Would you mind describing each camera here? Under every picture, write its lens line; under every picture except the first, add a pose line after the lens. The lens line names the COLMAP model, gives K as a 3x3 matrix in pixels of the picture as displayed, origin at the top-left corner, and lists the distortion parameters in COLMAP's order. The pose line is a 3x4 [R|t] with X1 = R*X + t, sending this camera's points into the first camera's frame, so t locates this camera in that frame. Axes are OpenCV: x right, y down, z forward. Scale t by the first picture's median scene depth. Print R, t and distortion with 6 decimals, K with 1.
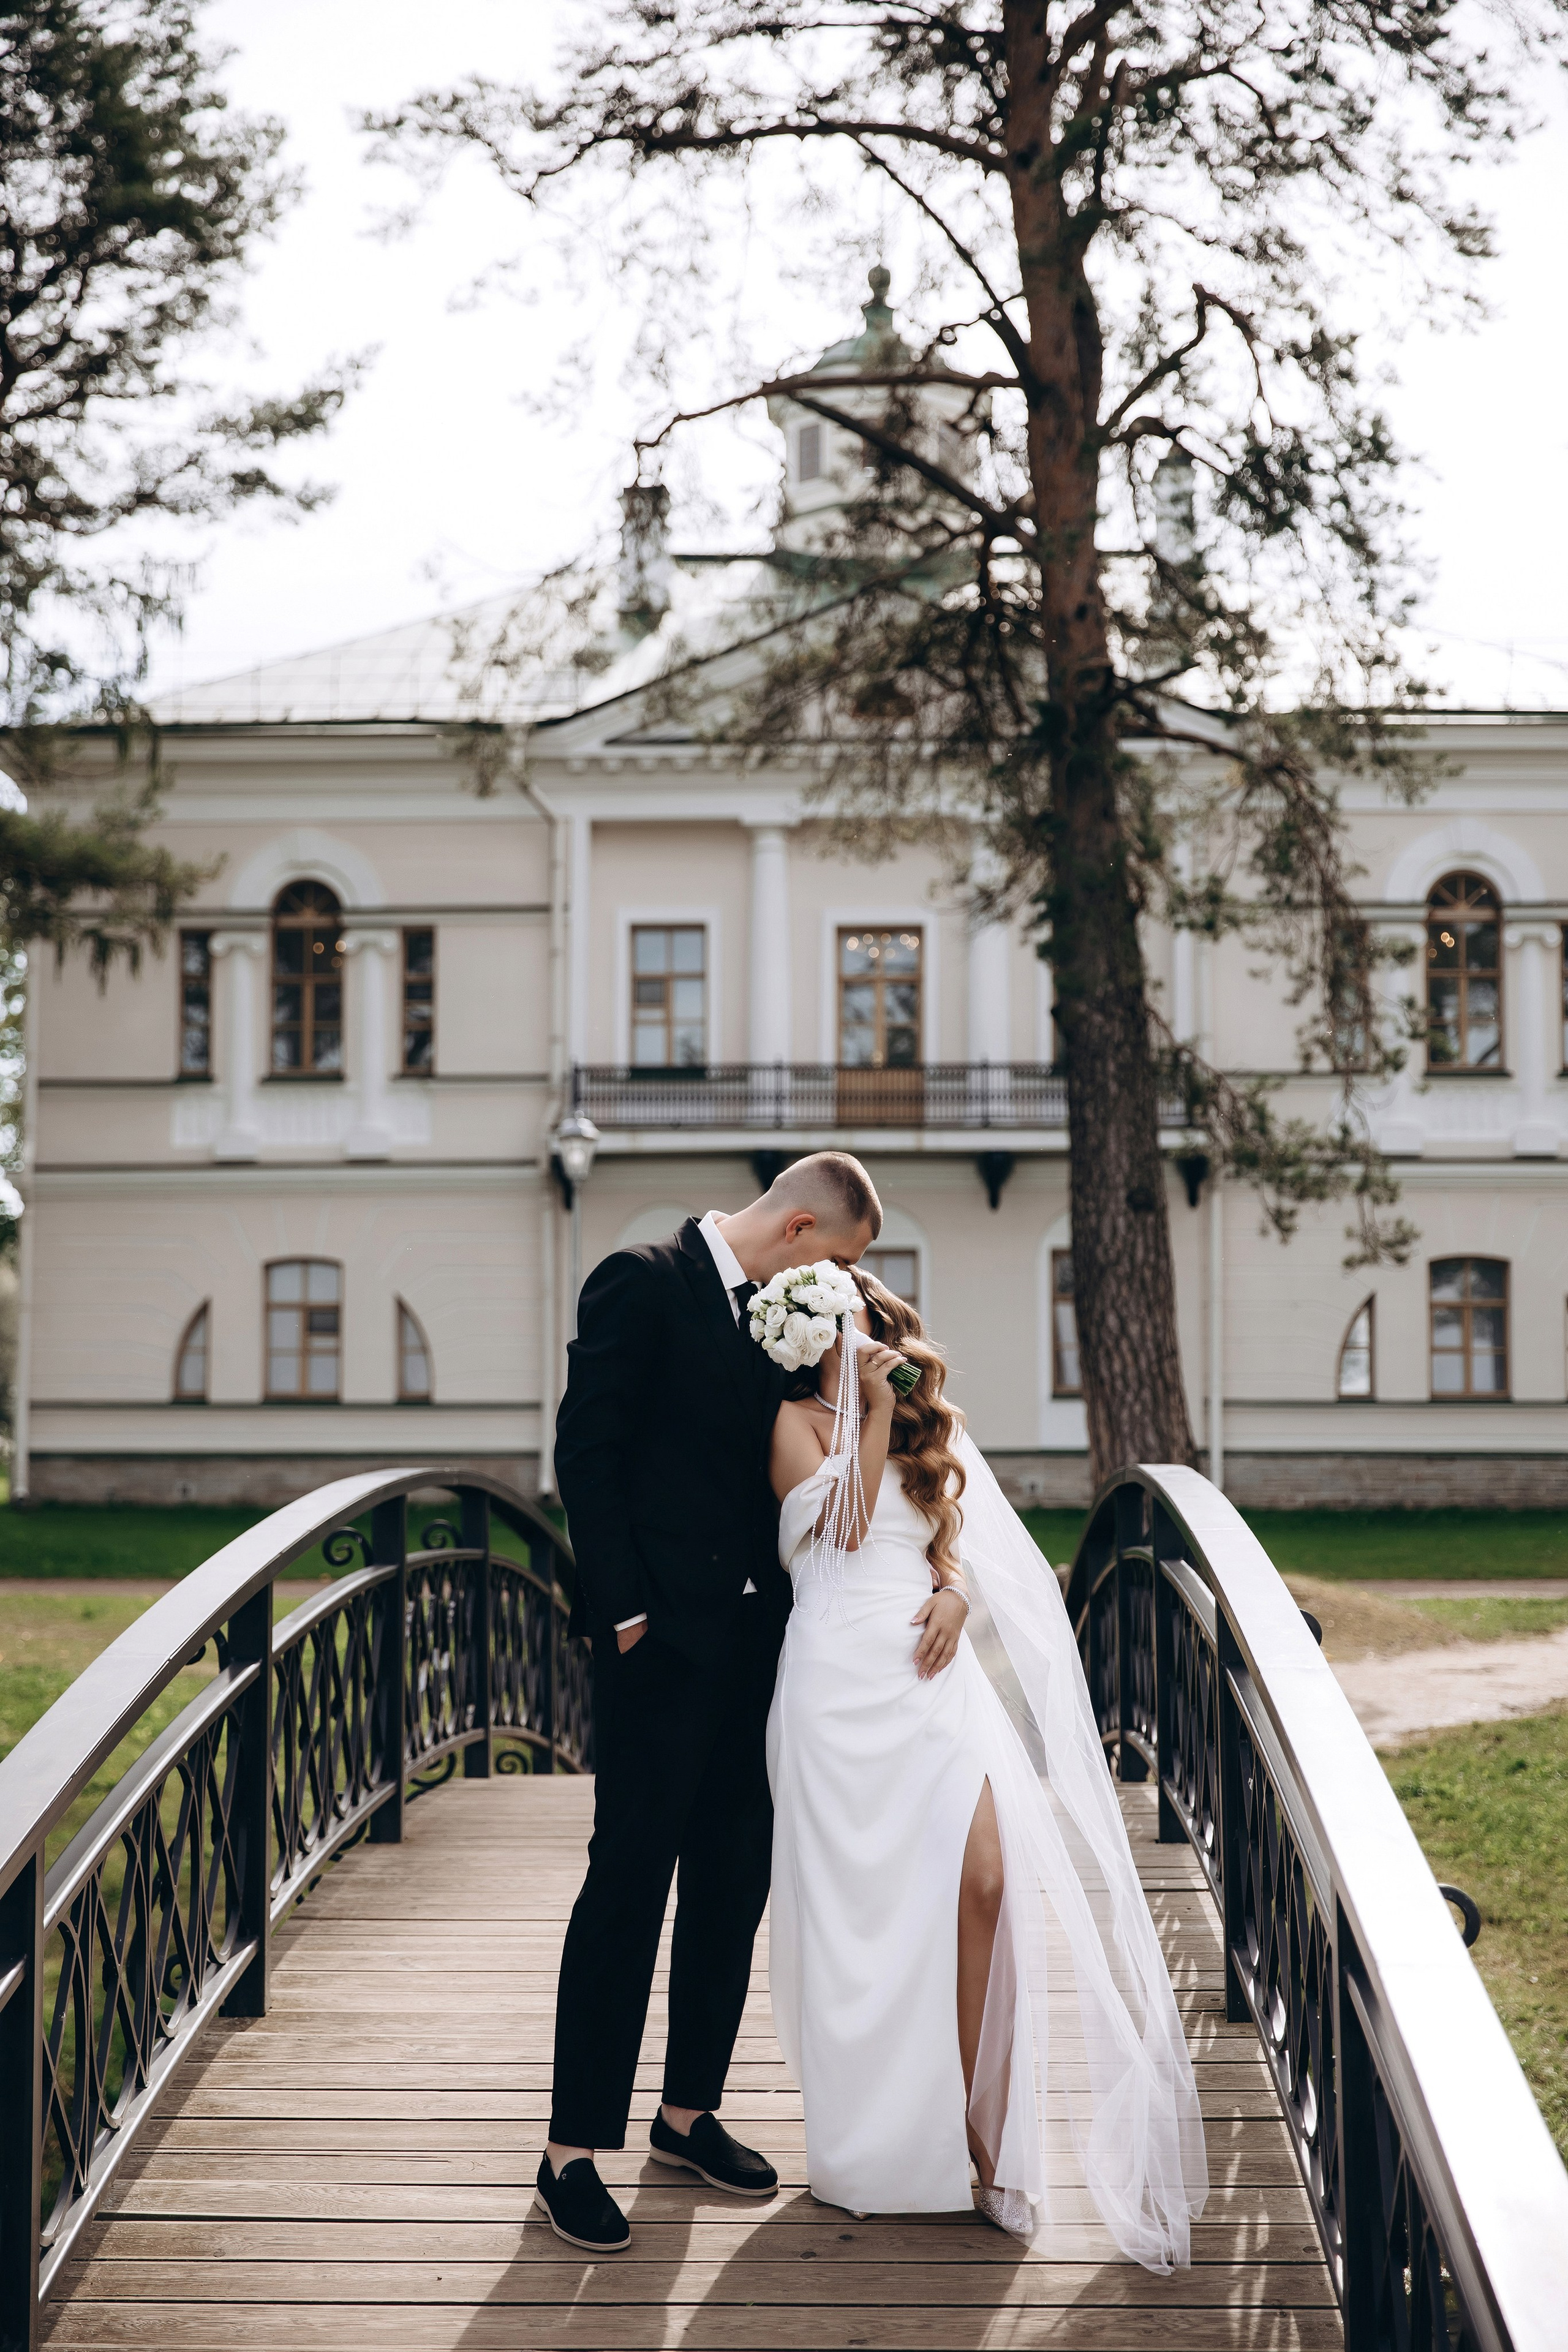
lens RADIAL K [[5554.9, 0, 784.0], [0, 5554.9, 1176.0], [0, 0, 1]] dist [-0.174102, 0.213155]
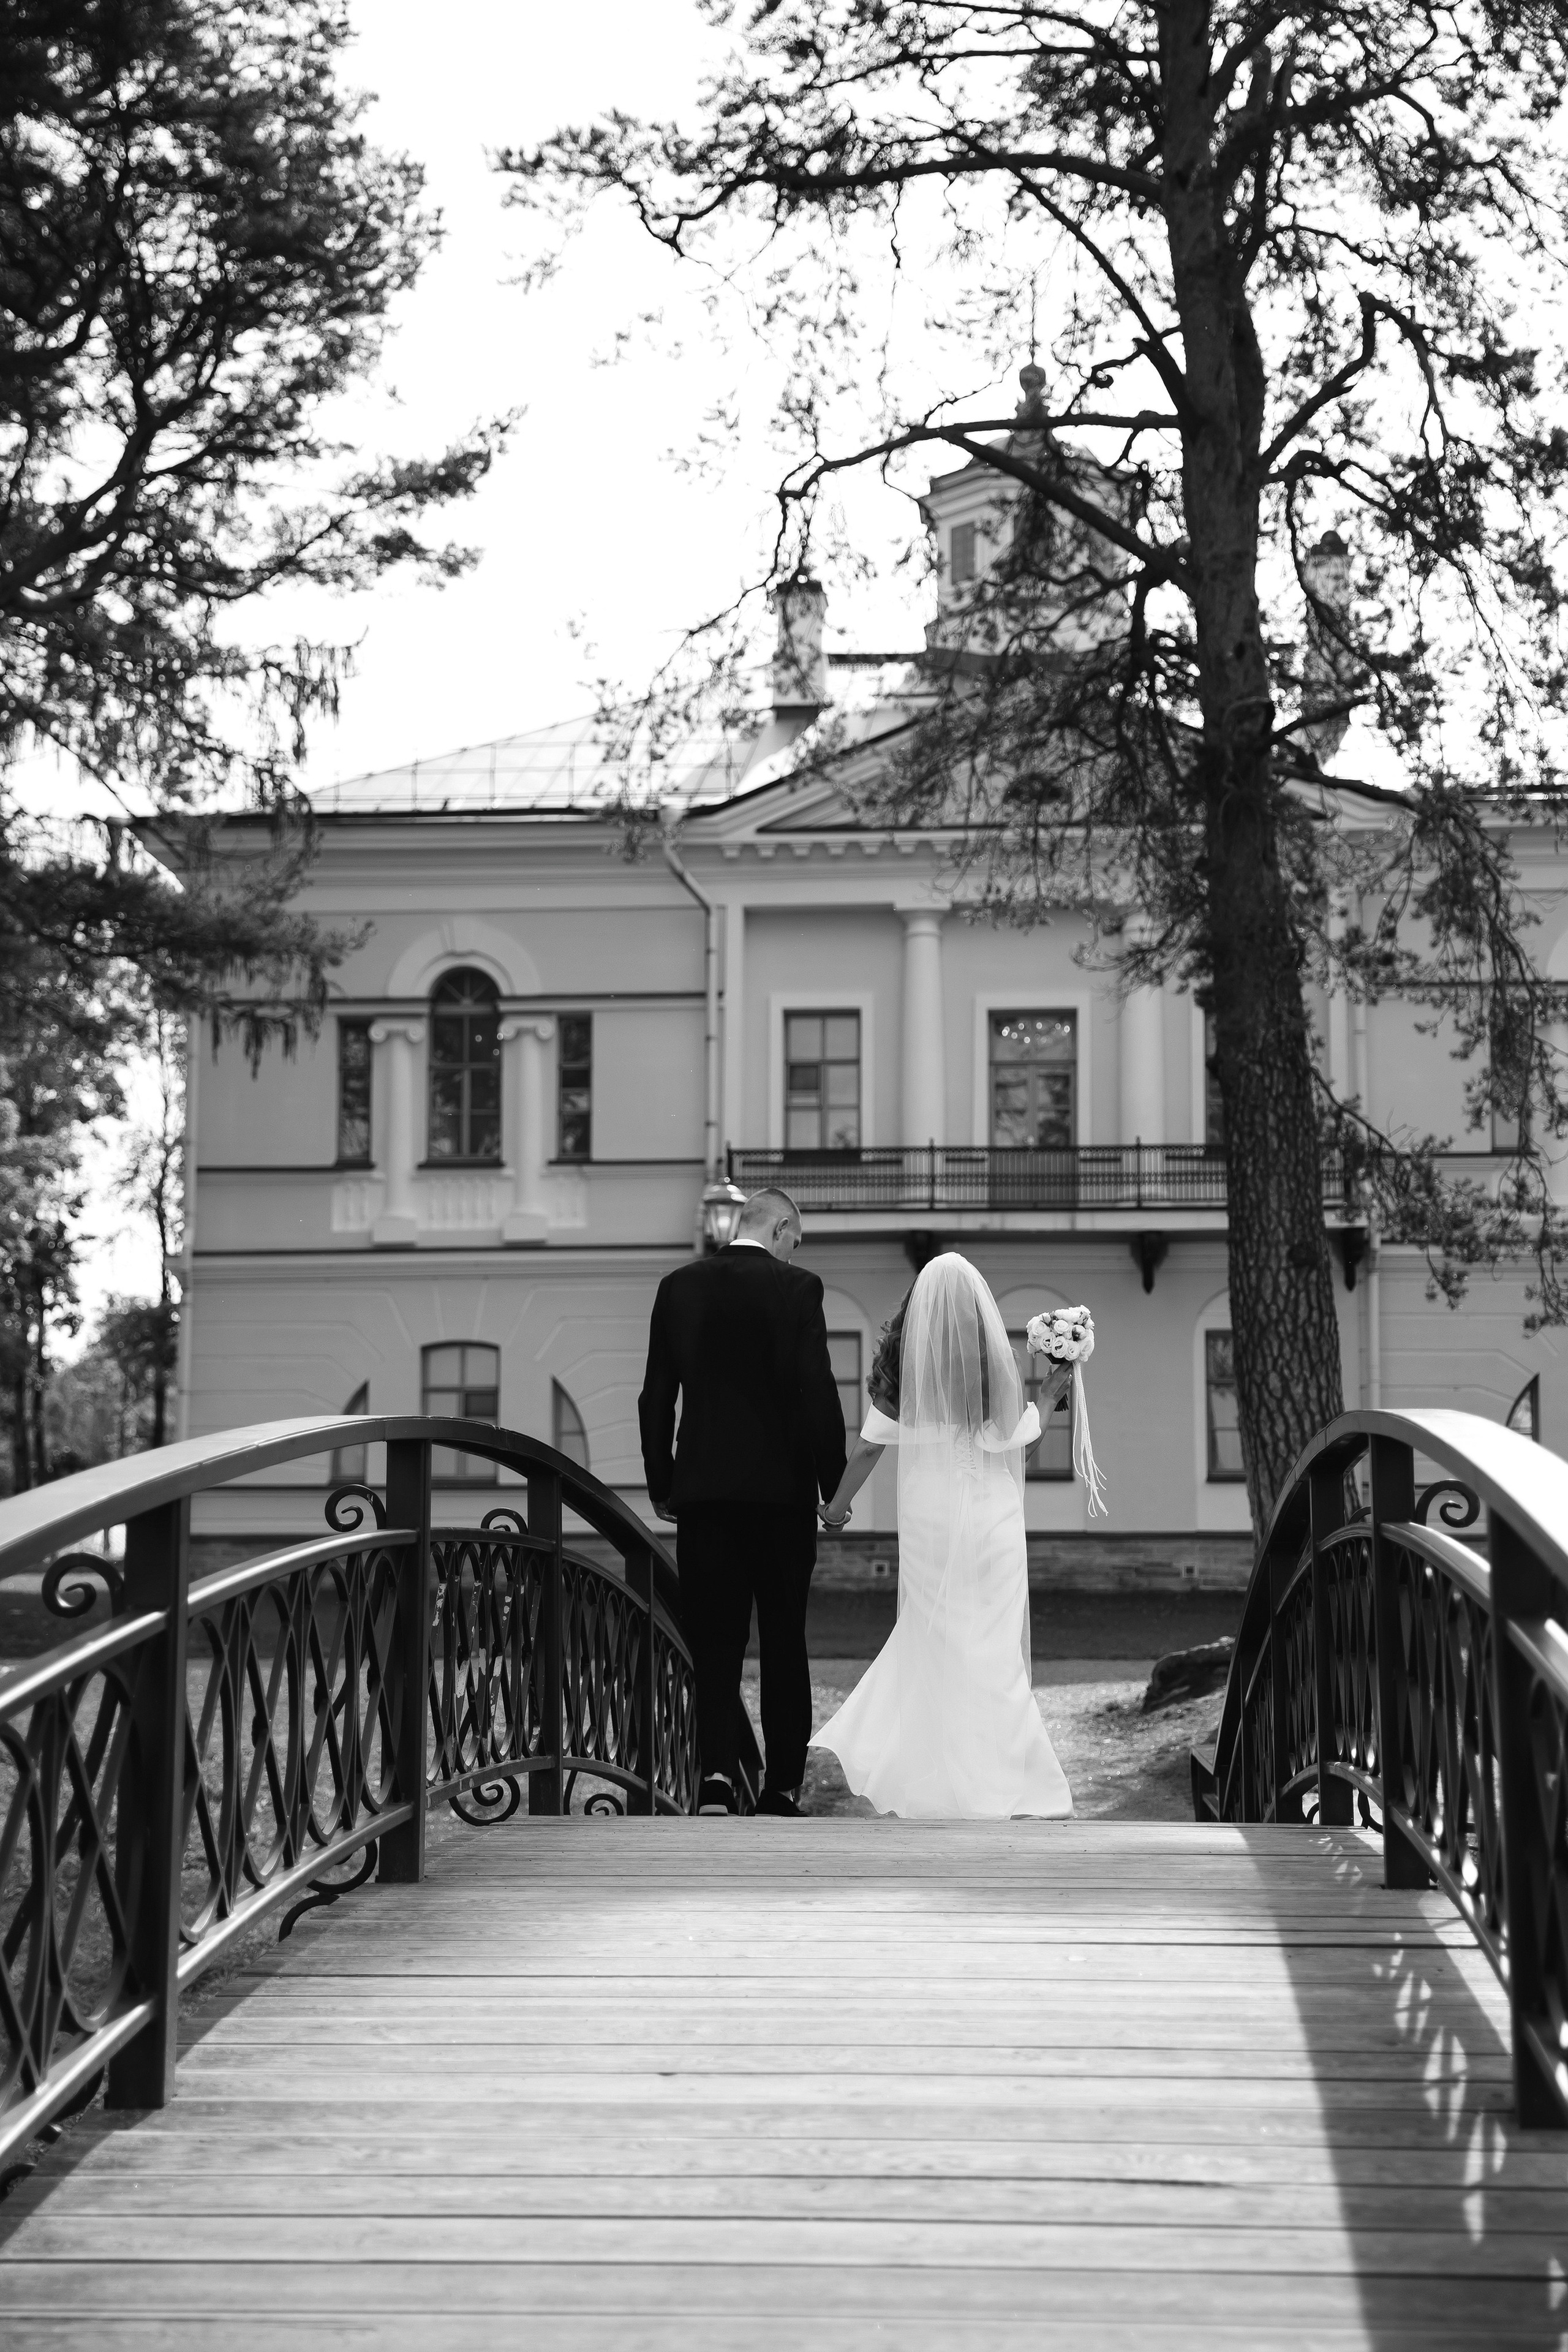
lens RADIAL K [[4858.9, 0, 674.9], [0, 4858.9, 1173.9], [0, 0, 1]] dist [0.248774, -0.431516]
pose [[0.998340, -0.003706, -0.057469, 0.003597], [0.001519, 0.999274, -0.038059, 0.020560], [0.057568, 0.037908, 0.997622, 0.134980]]
